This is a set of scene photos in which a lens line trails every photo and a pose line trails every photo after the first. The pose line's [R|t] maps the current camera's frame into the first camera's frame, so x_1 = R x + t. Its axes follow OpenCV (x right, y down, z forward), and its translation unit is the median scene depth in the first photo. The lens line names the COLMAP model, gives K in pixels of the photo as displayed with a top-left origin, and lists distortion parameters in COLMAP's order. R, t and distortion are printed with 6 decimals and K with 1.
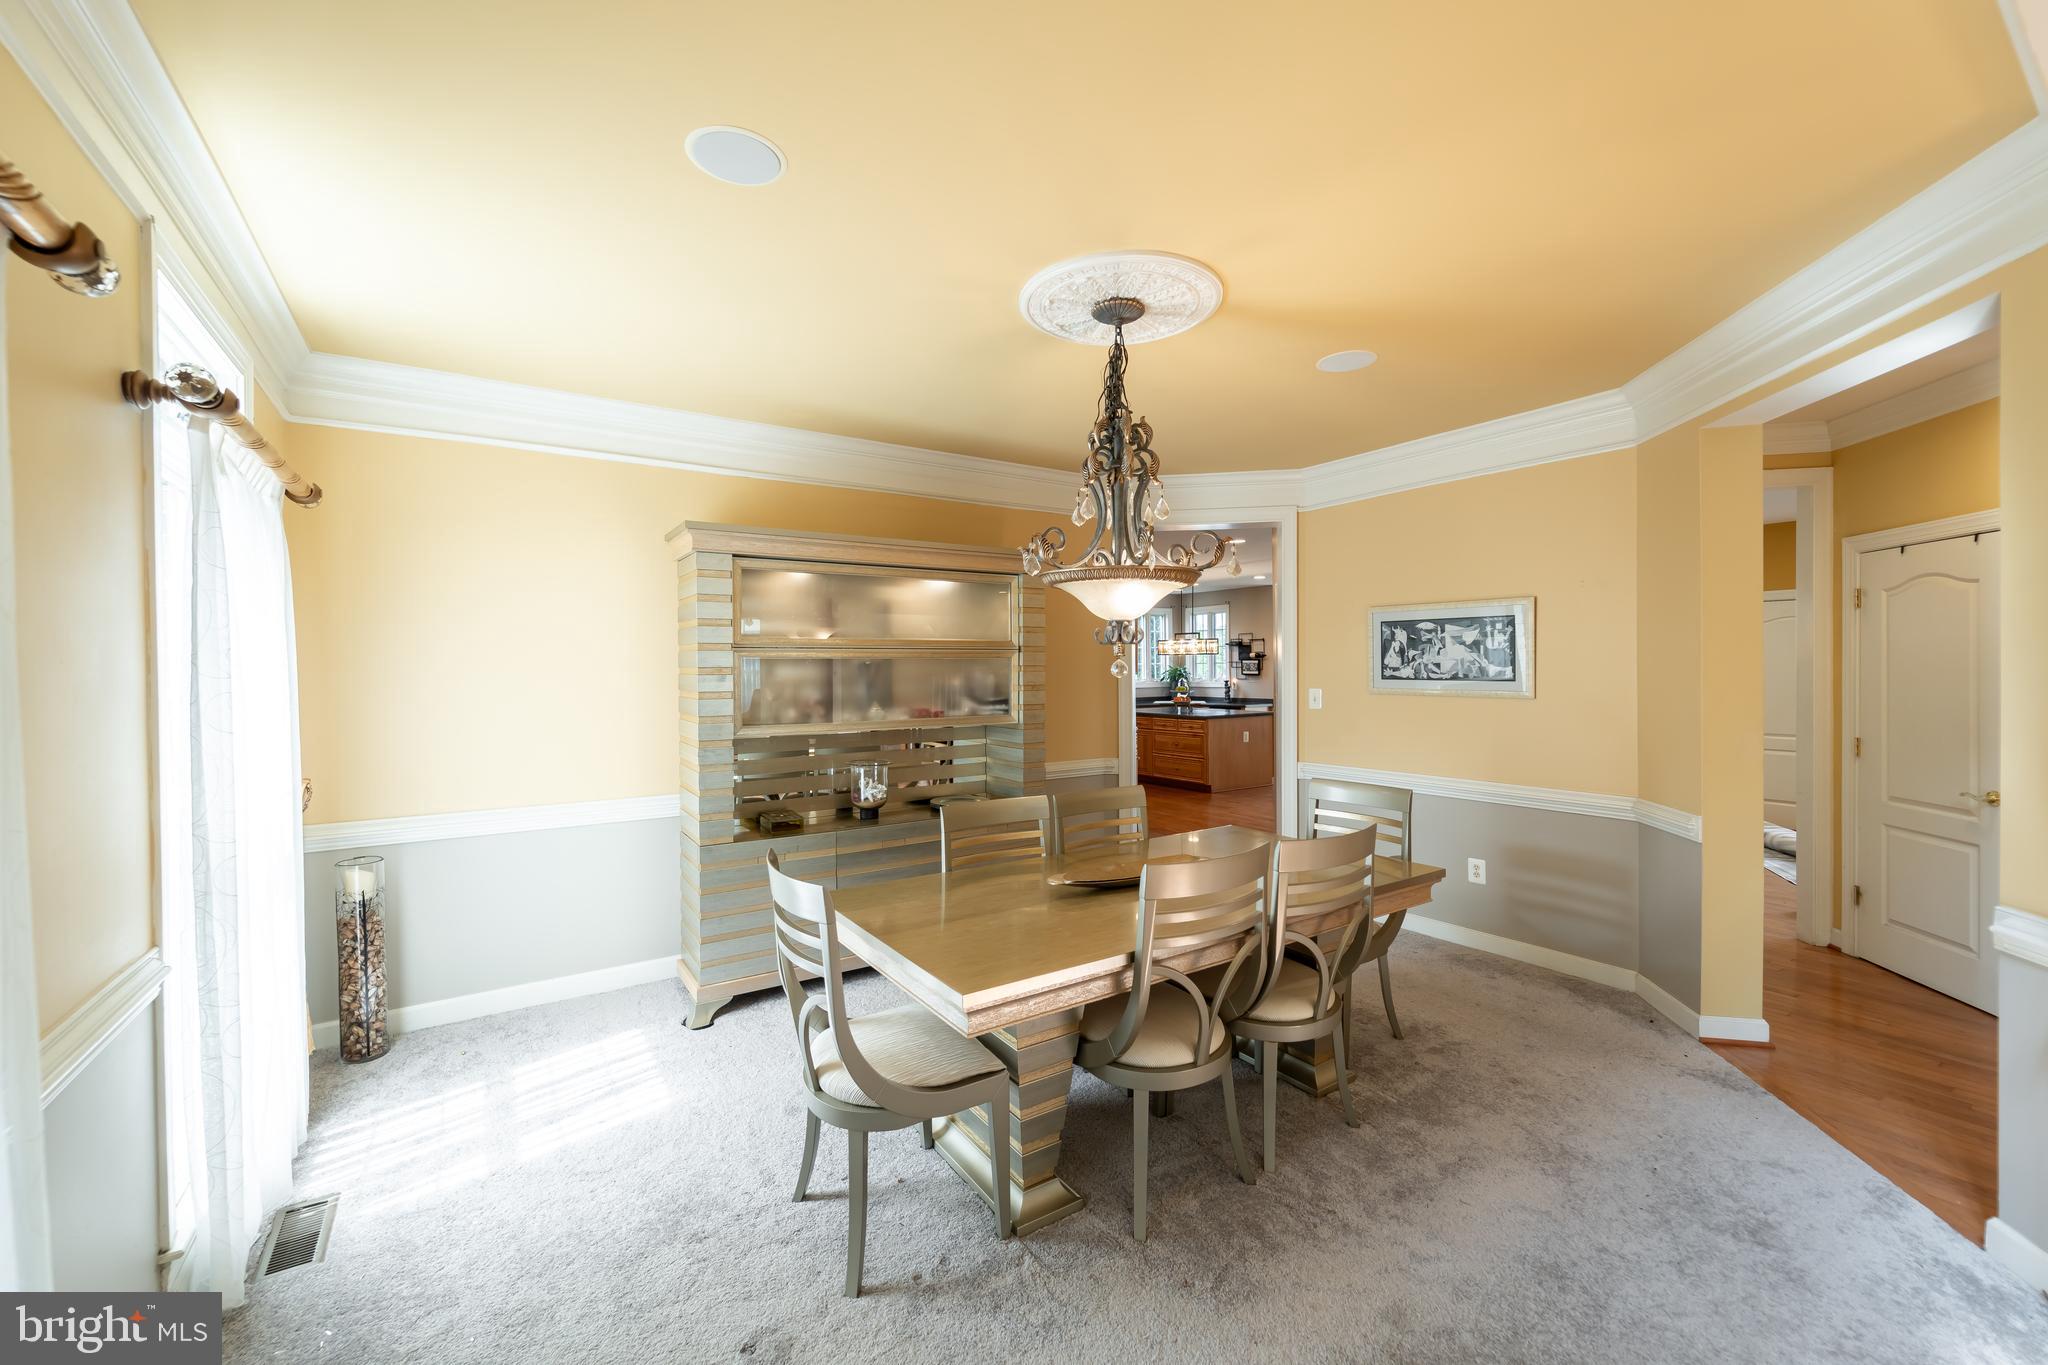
lens RADIAL K [[810.8, 0, 1015.5], [0, 810.8, 677.8], [0, 0, 1]] dist [-0.008354, 0.000125]
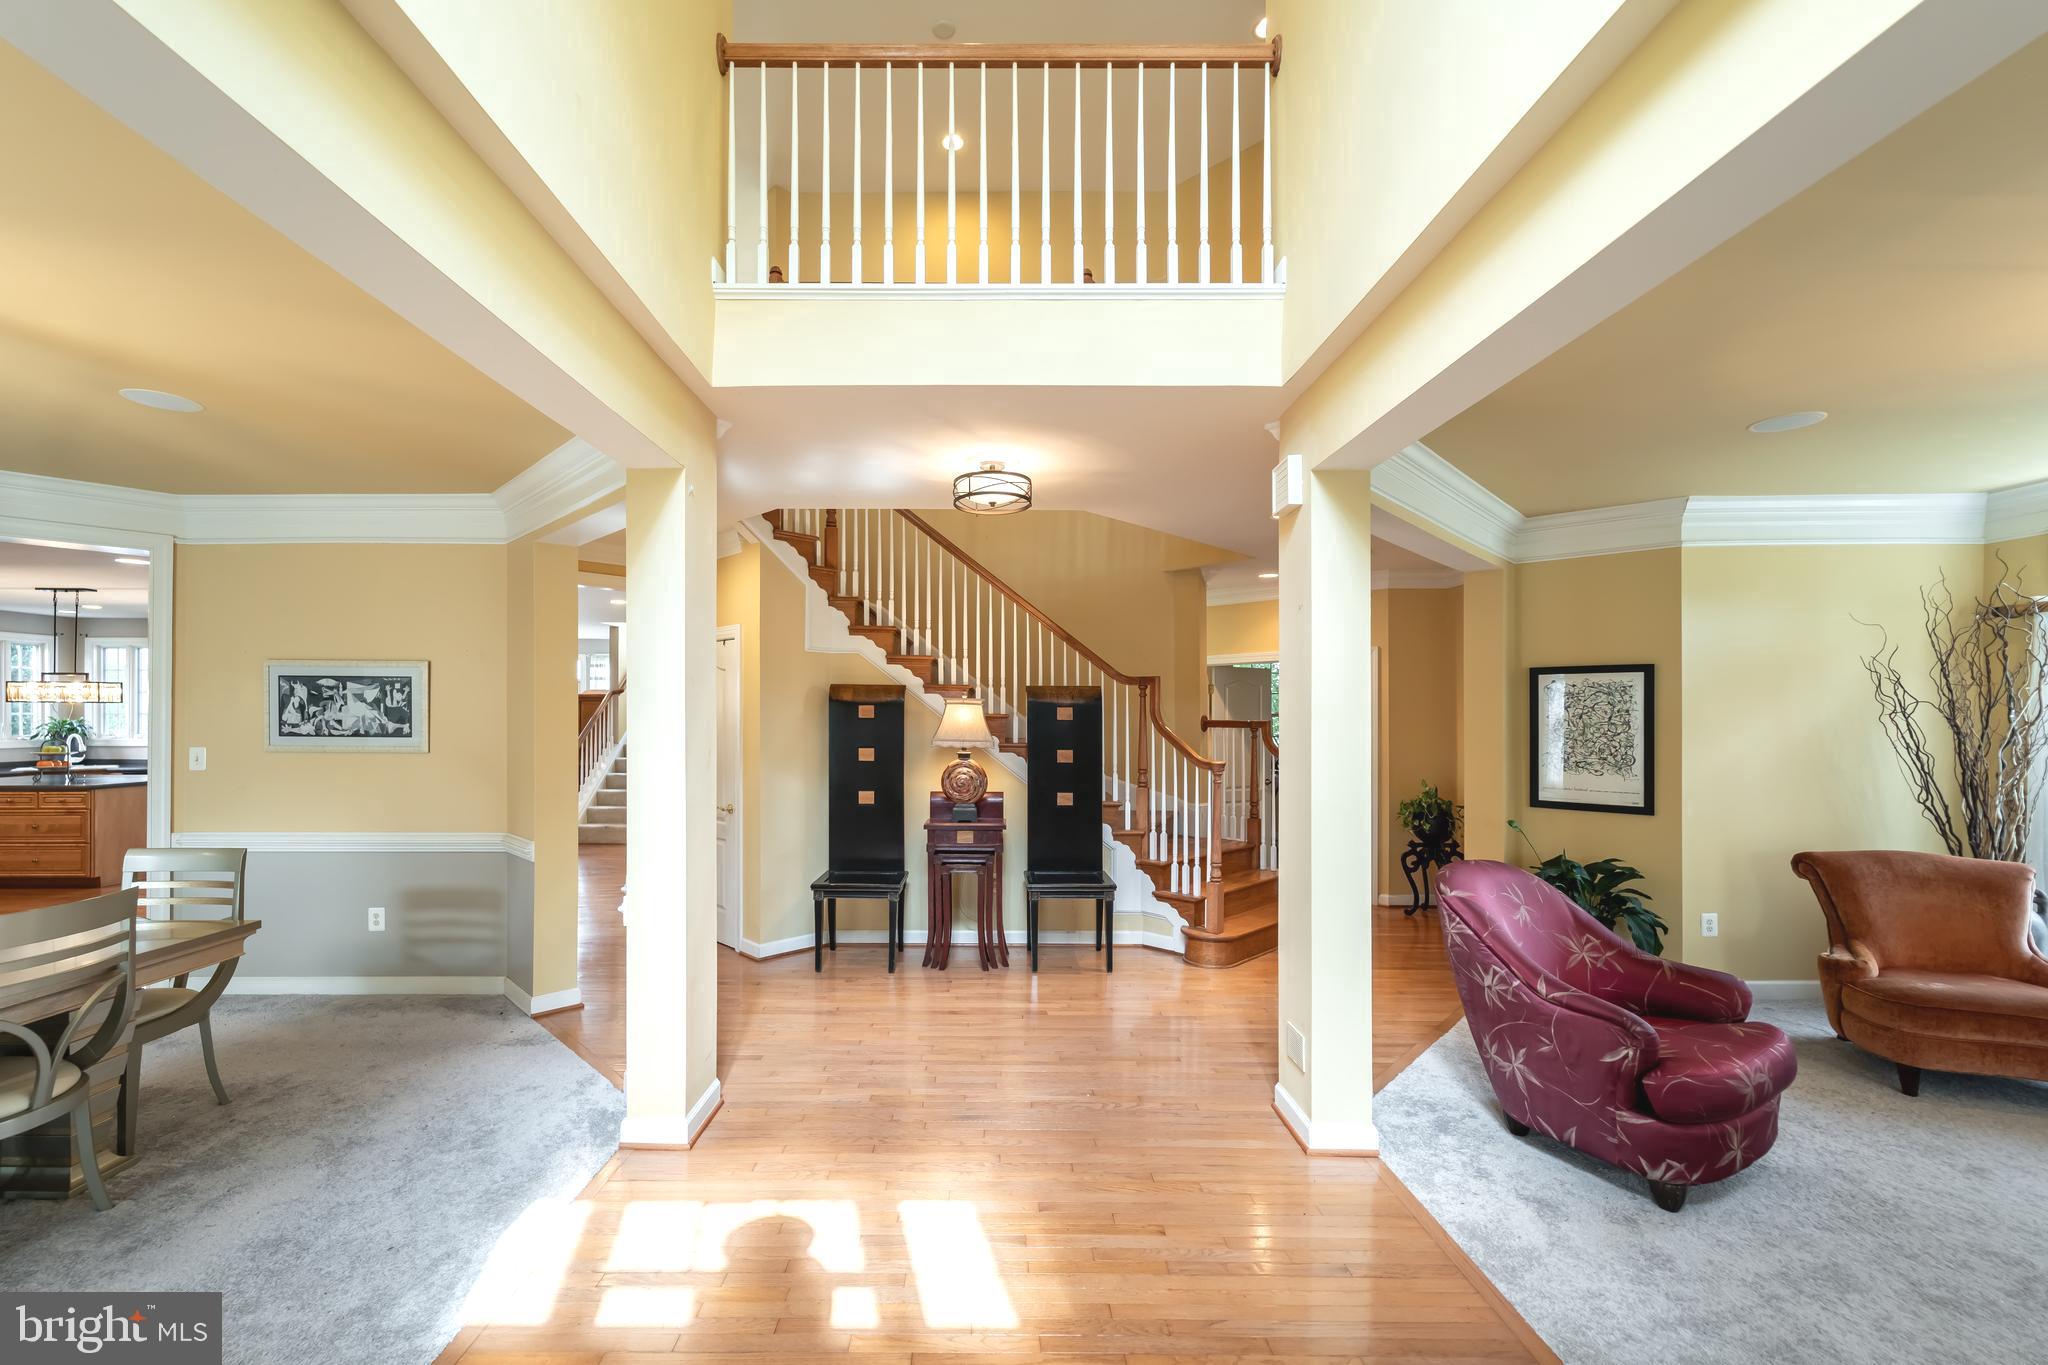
lens RADIAL K [[839.0, 0, 1016.4], [0, 839.0, 715.9], [0, 0, 1]] dist [-0.002770, -0.000581]
pose [[0.545585, 0.009974, 0.837996, 0.112256], [0.004497, 0.999880, -0.014828, -0.004019], [-0.838044, 0.011859, 0.545474, -0.285216]]
